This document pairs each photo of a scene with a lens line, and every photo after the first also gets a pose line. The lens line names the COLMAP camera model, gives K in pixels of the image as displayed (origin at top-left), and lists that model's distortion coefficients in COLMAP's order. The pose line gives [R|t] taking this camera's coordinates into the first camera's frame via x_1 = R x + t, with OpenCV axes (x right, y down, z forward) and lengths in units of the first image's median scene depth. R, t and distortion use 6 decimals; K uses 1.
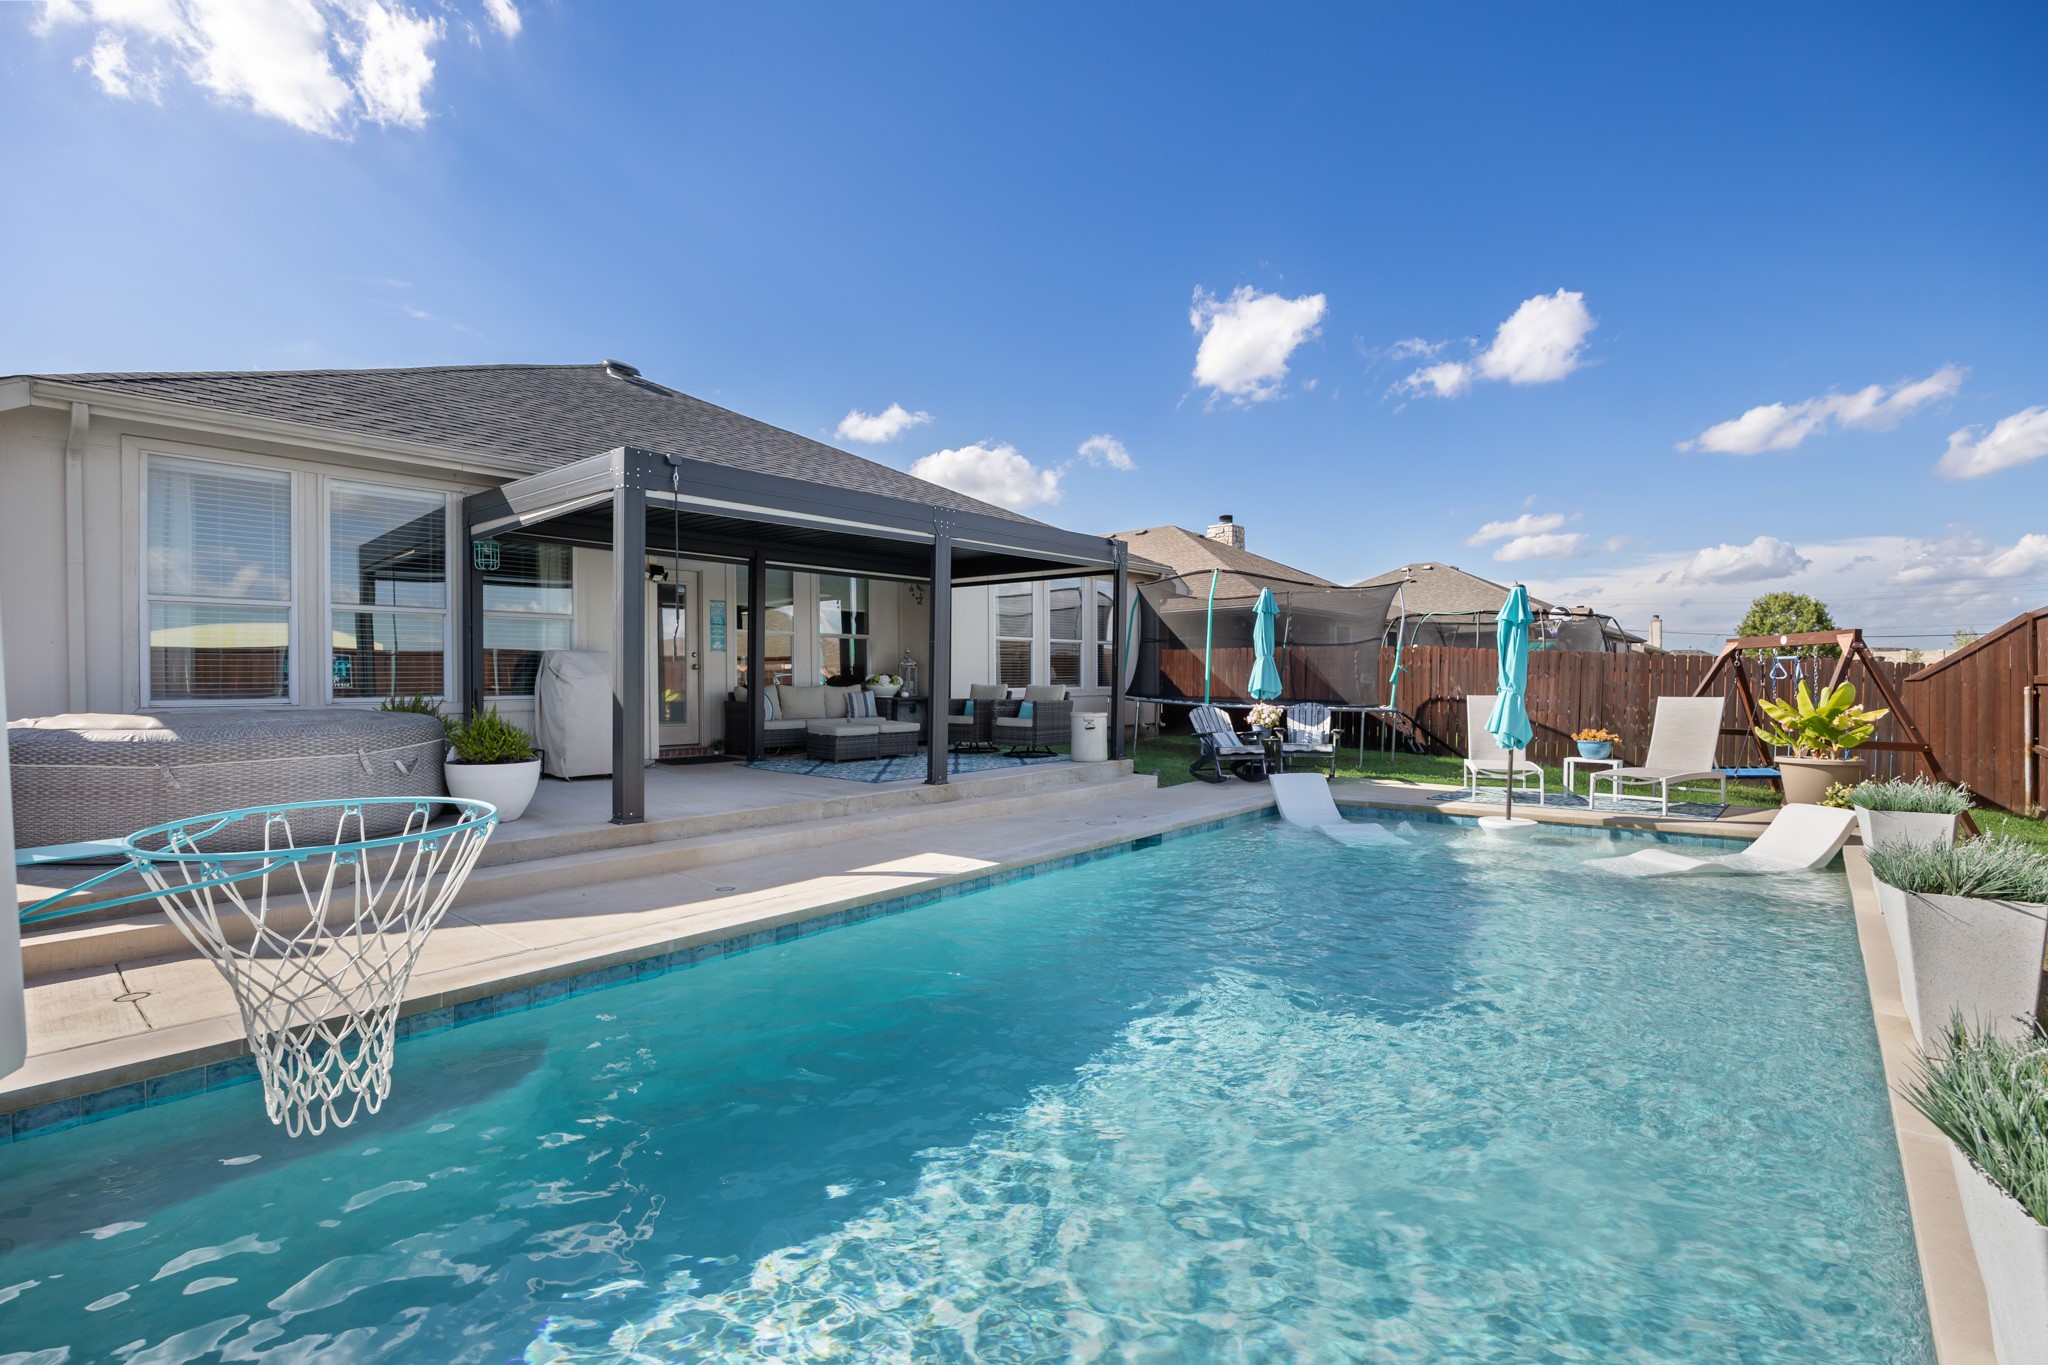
lens RADIAL K [[975.4, 0, 1024.0], [0, 975.4, 682.5], [0, 0, 1]] dist [0.000041, 0.000077]
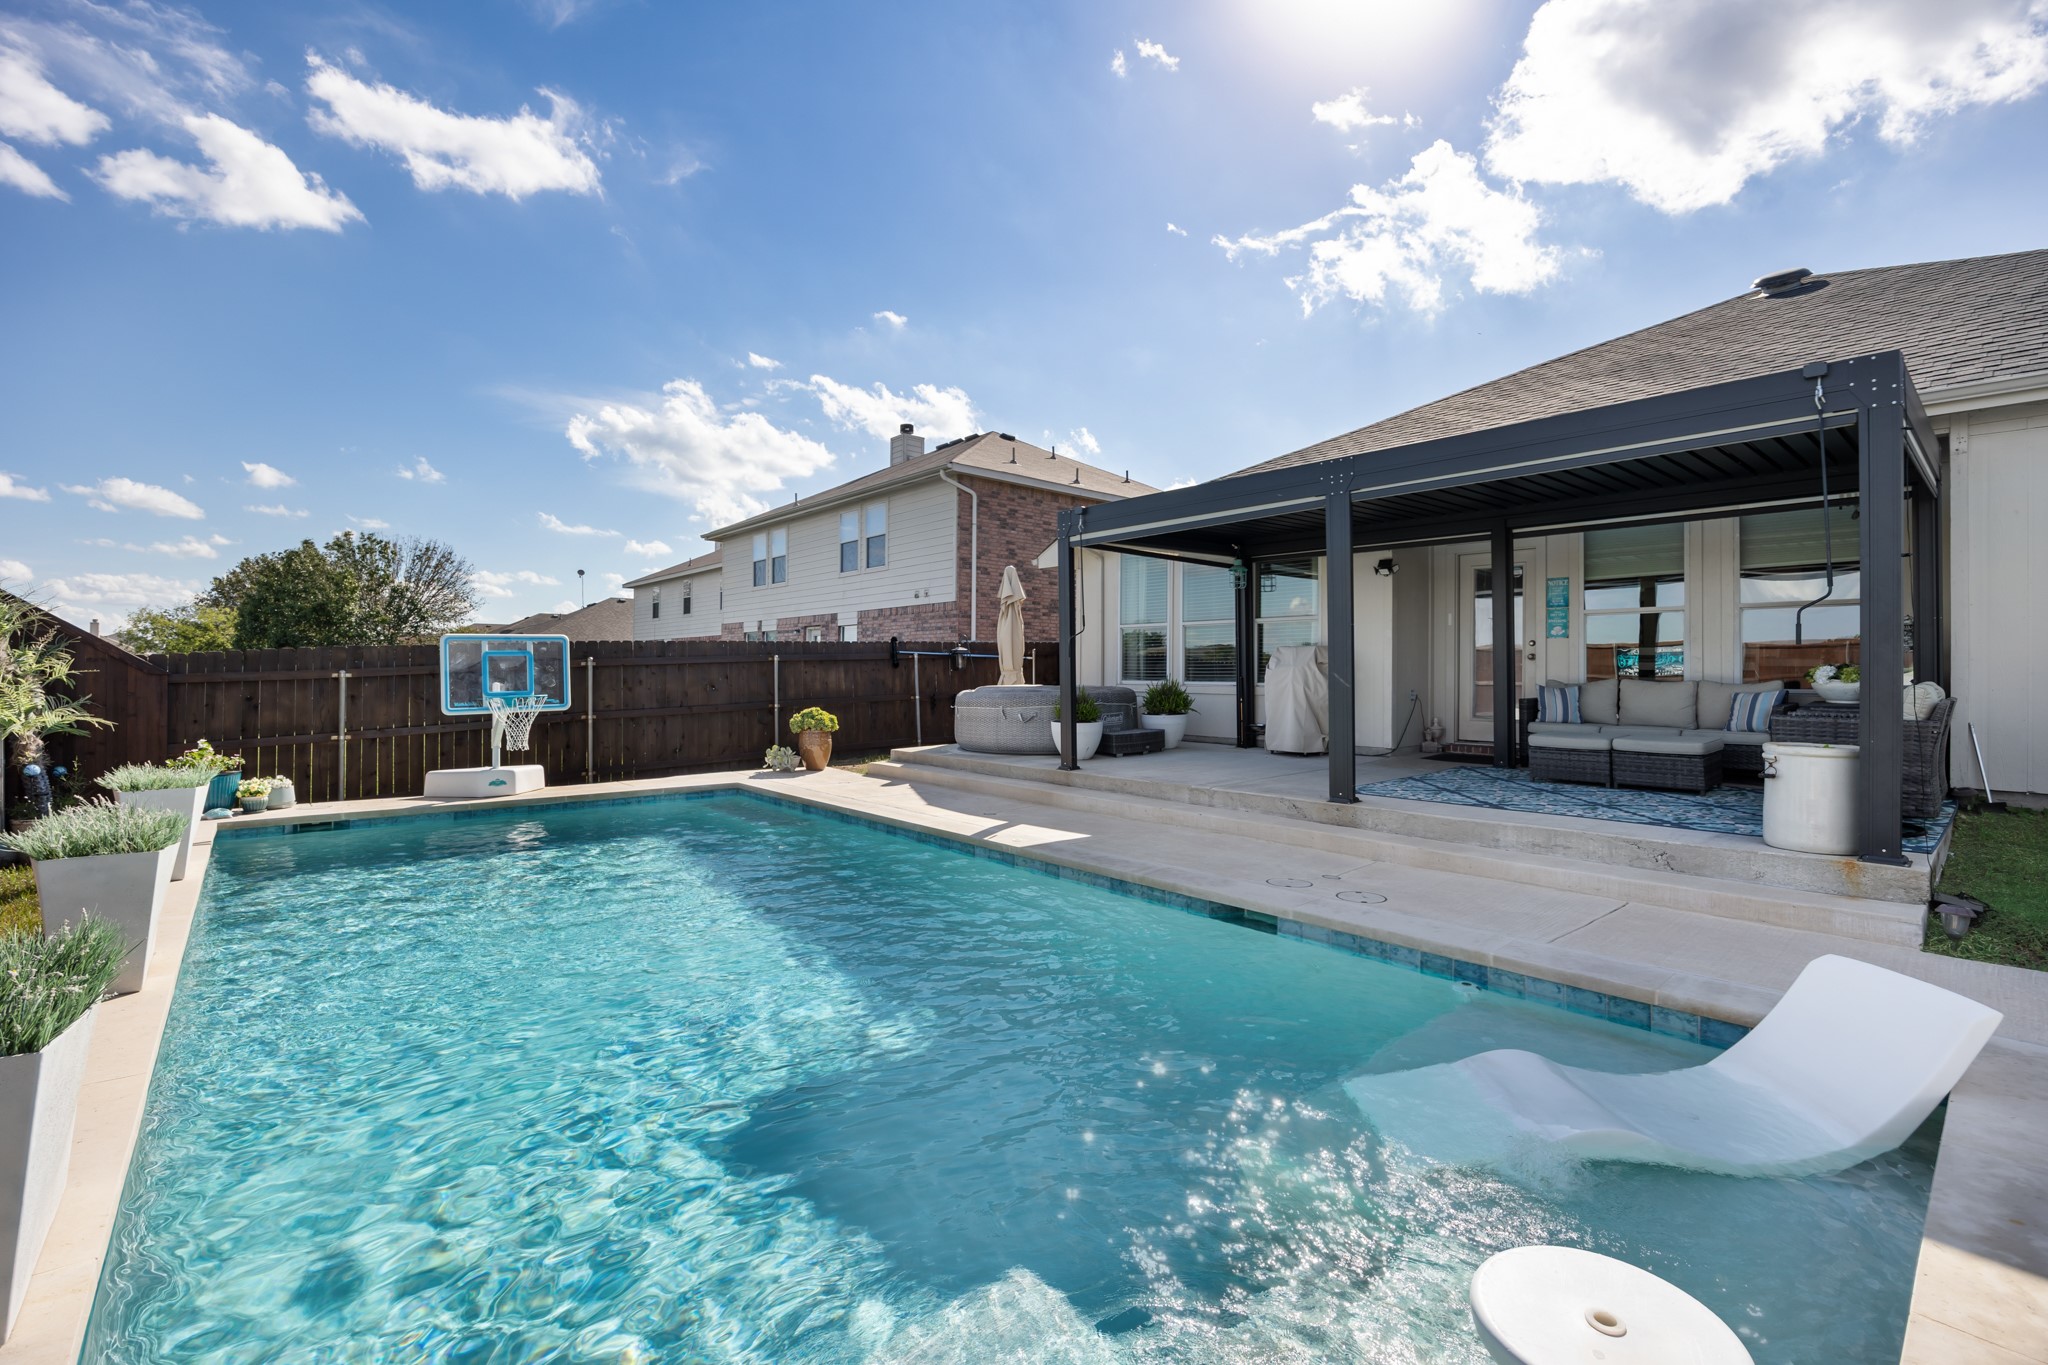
lens RADIAL K [[866.8, 0, 1024.0], [0, 866.8, 682.5], [0, 0, 1]] dist [-0.001179, 0.000015]
pose [[-0.158156, 0.021341, -0.987183, 0.636086], [-0.002360, 0.999755, 0.021991, -0.010311], [0.987411, 0.005807, -0.158067, 0.810326]]
